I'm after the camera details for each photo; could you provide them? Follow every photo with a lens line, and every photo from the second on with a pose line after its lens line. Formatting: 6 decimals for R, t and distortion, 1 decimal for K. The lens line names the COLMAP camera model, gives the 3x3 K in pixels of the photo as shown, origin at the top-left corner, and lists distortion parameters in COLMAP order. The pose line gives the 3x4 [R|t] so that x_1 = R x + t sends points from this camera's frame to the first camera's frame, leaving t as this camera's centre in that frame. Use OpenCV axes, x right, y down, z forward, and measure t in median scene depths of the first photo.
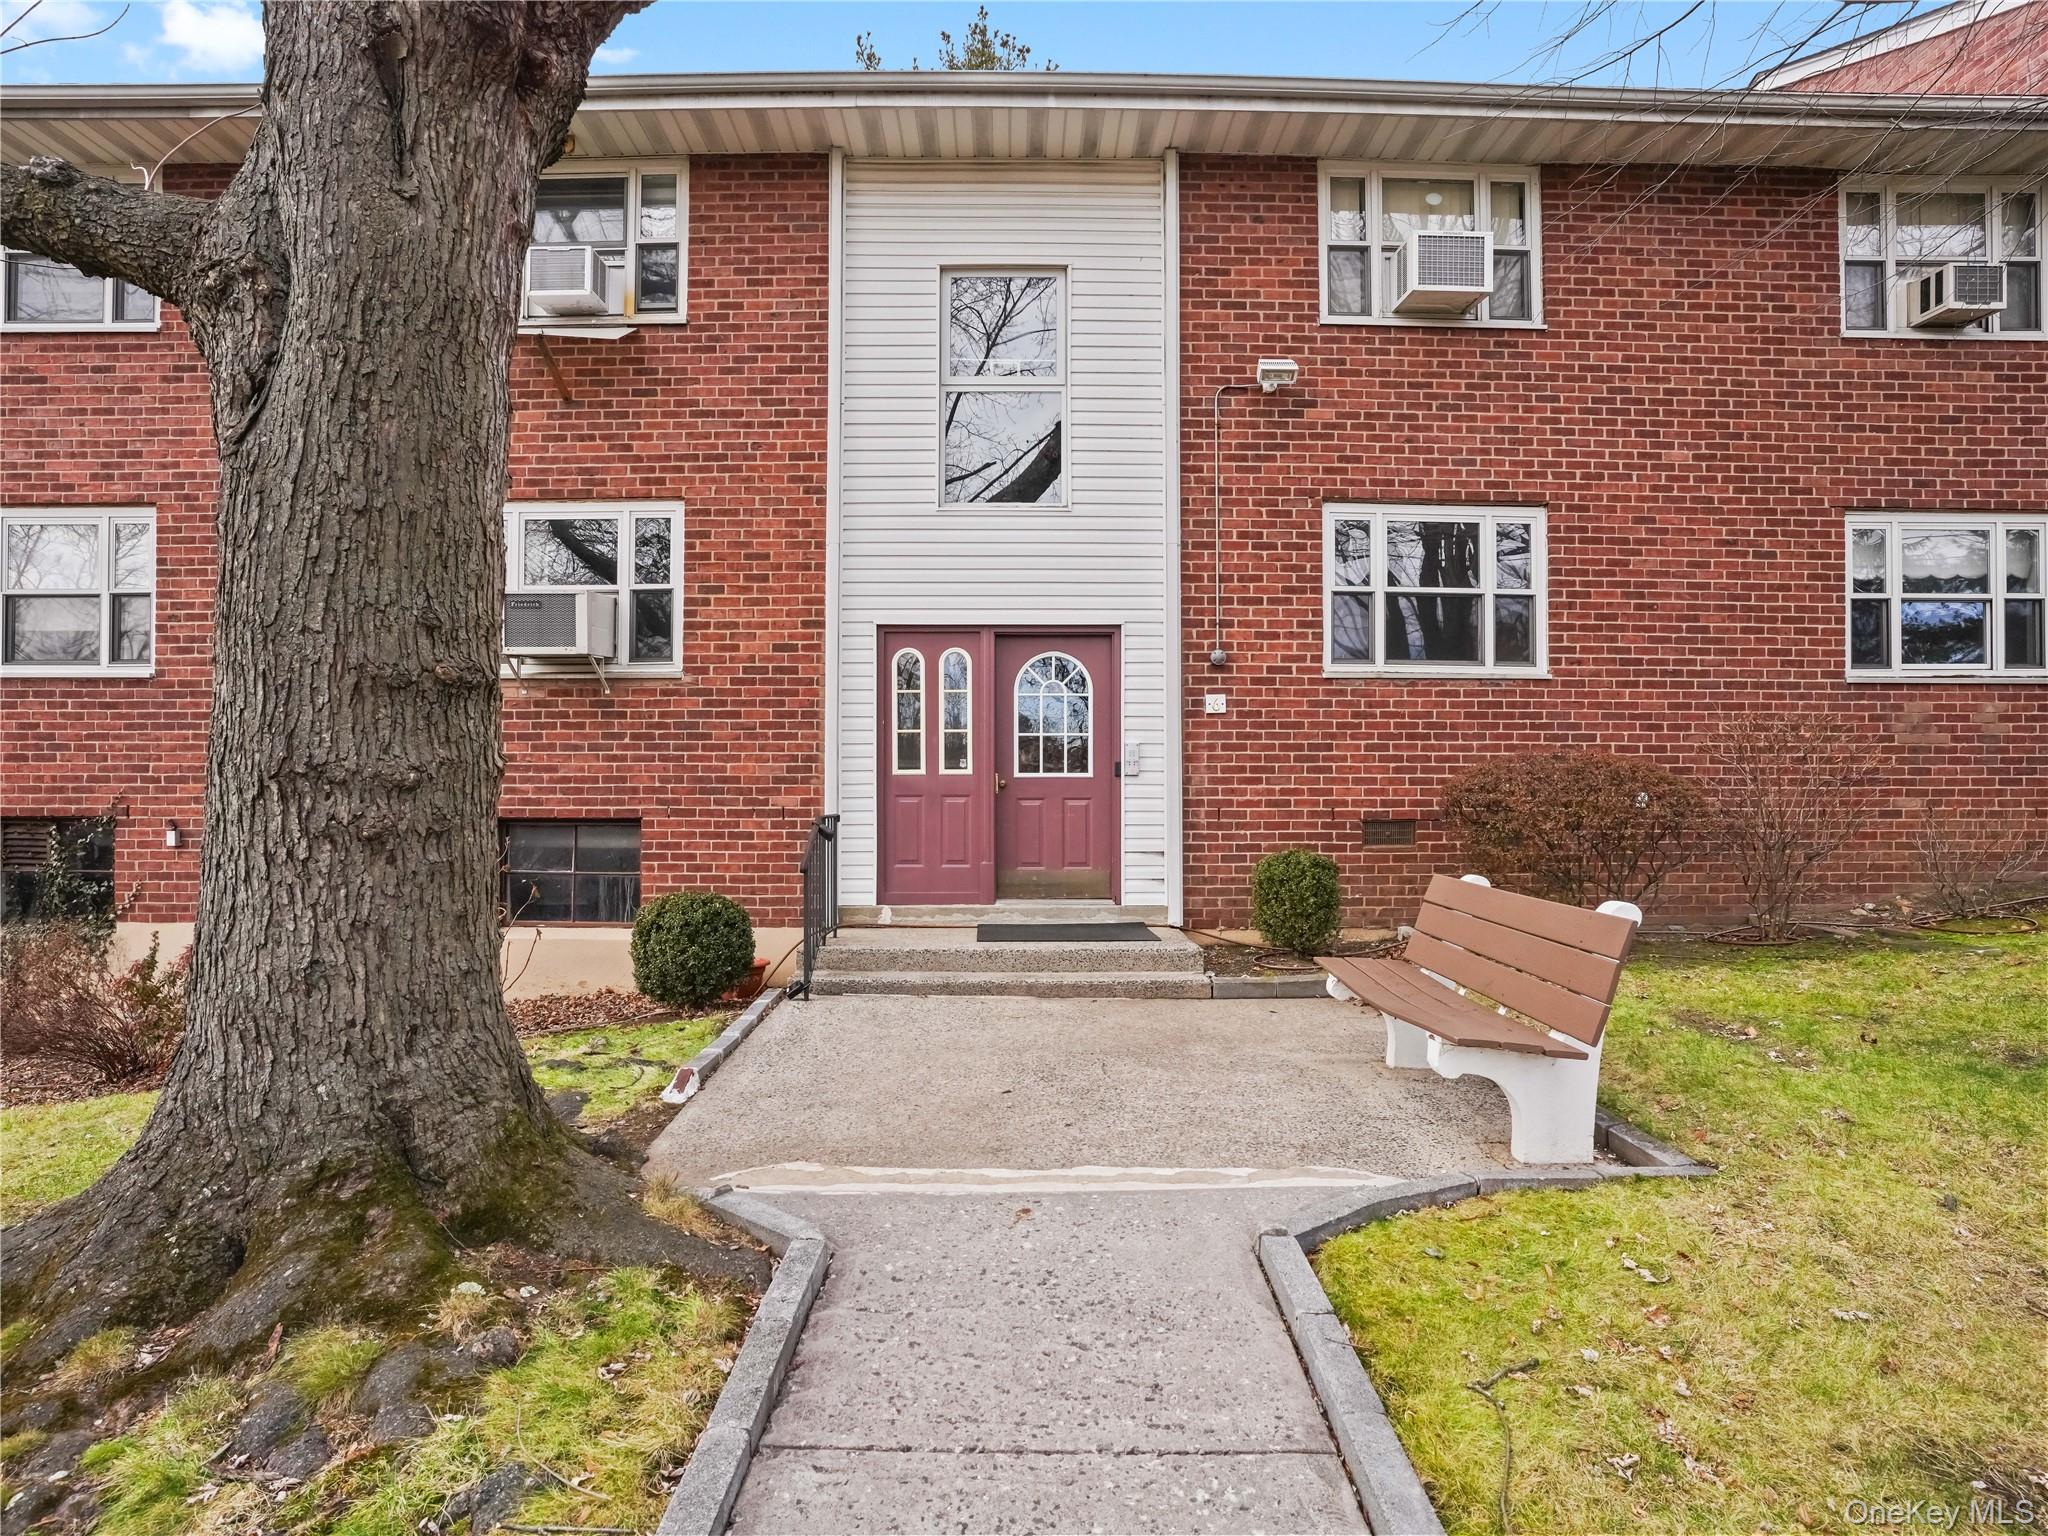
lens RADIAL K [[1165.1, 0, 1019.9], [0, 1165.1, 775.6], [0, 0, 1]] dist [-0.038075, 0.015502]
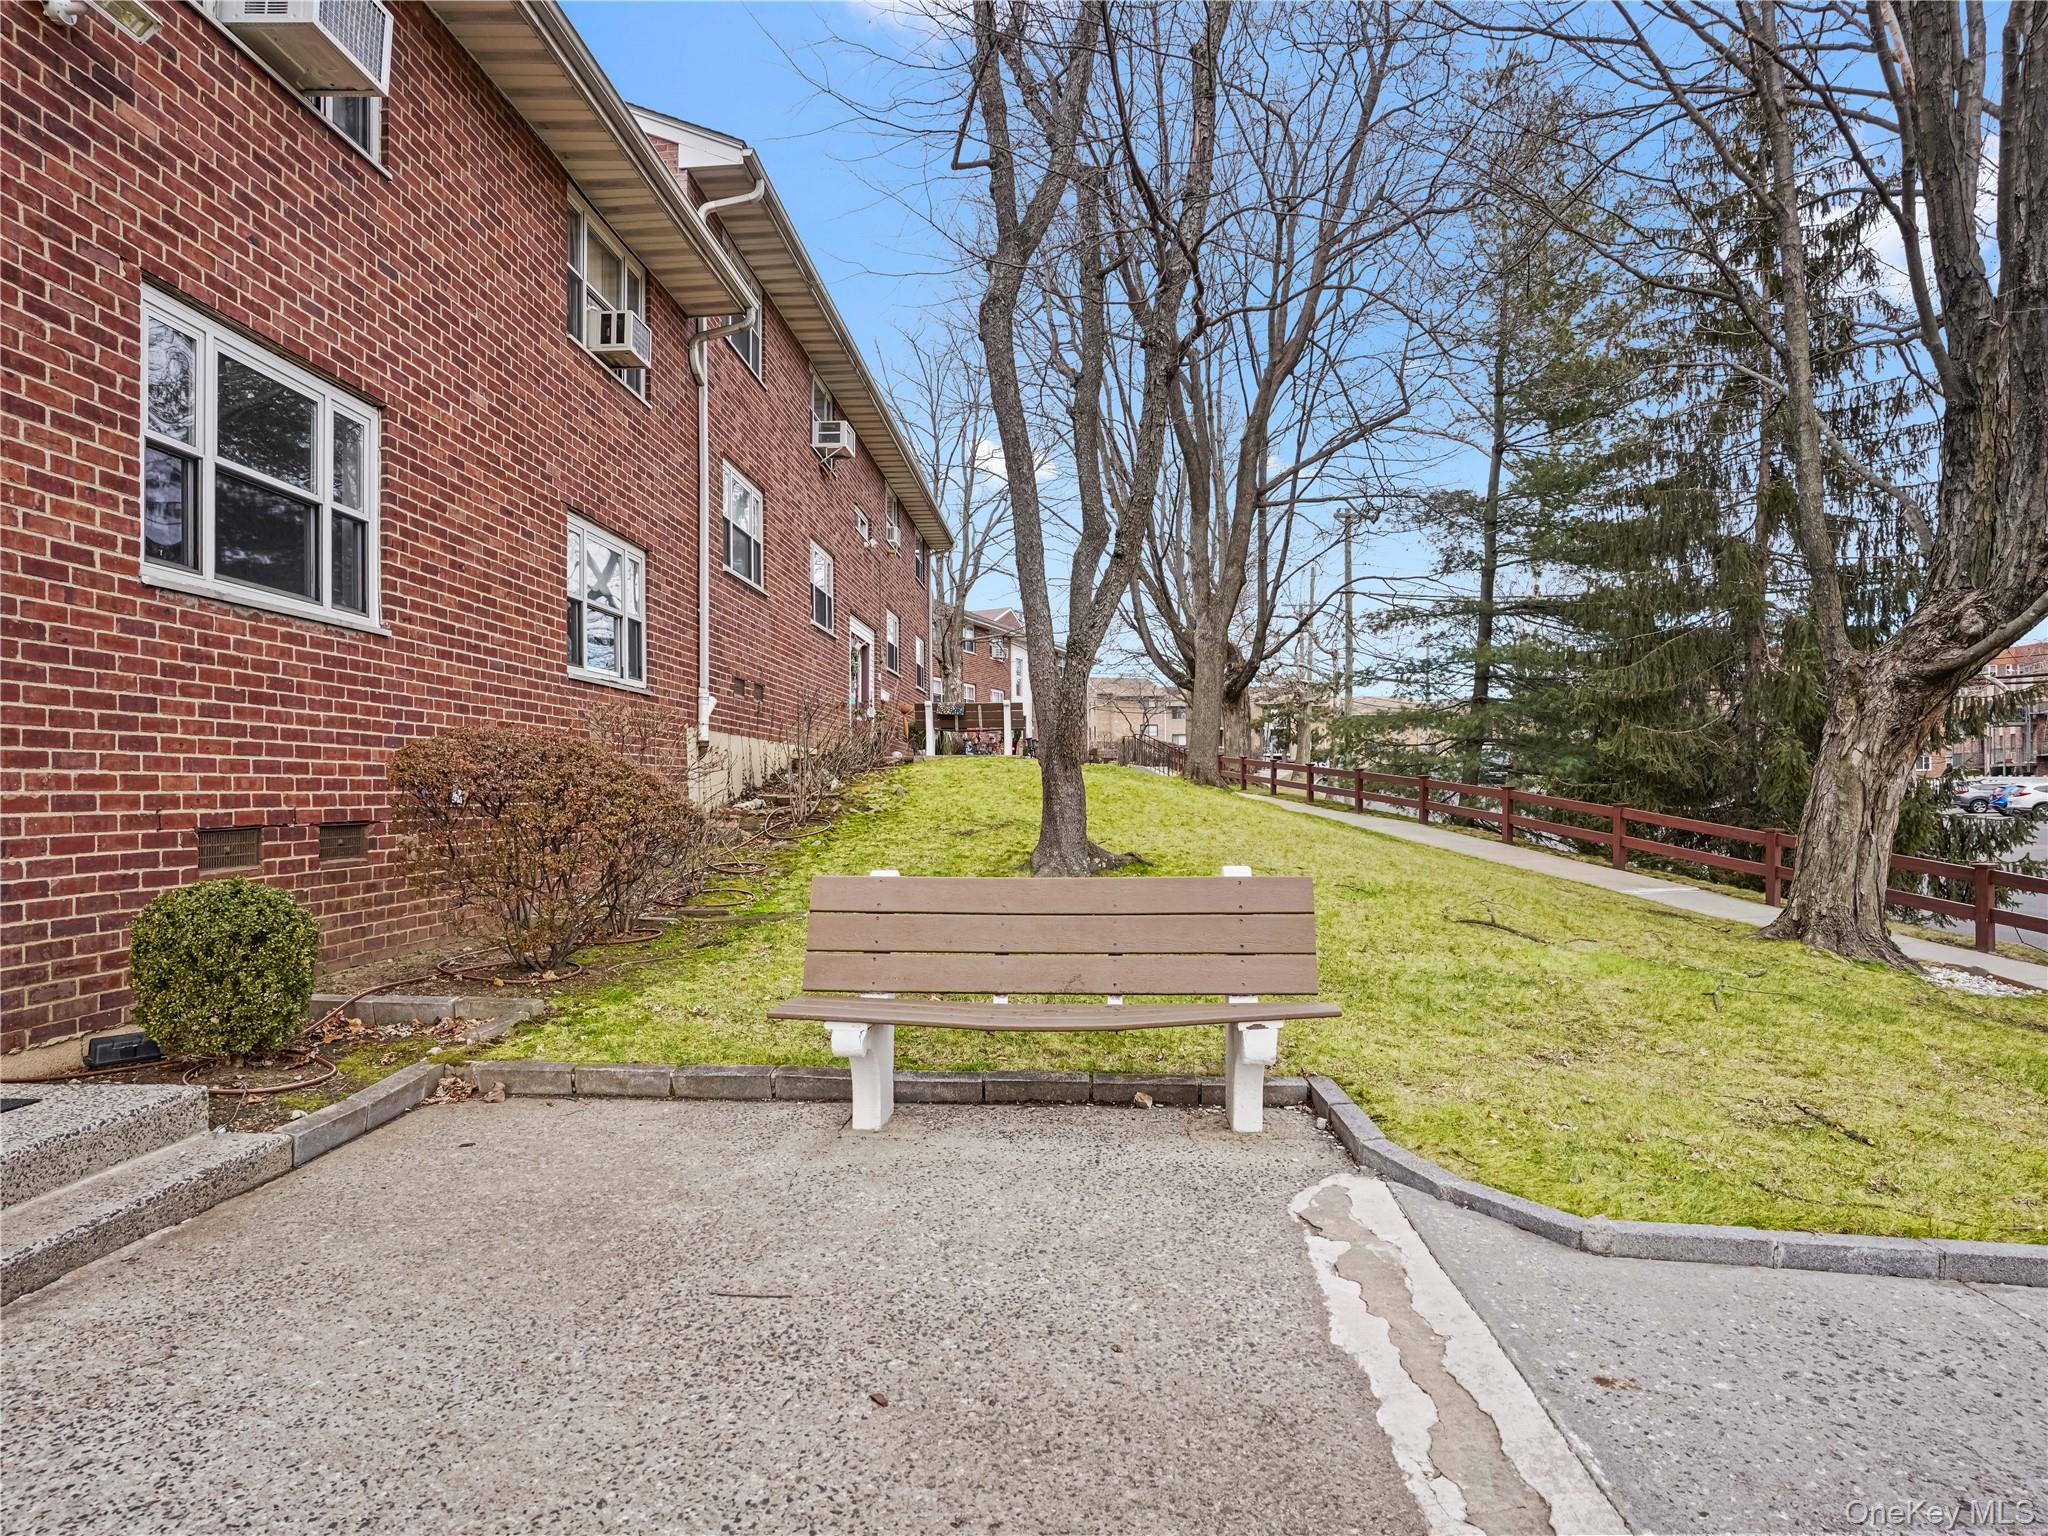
lens RADIAL K [[1165.1, 0, 1025.6], [0, 1165.1, 783.3], [0, 0, 1]] dist [-0.038075, 0.015502]
pose [[0.048939, 0.003336, 0.998796, -0.281589], [-0.010103, 0.999945, -0.002844, 0.011772], [-0.998751, -0.009952, 0.048970, 0.536798]]
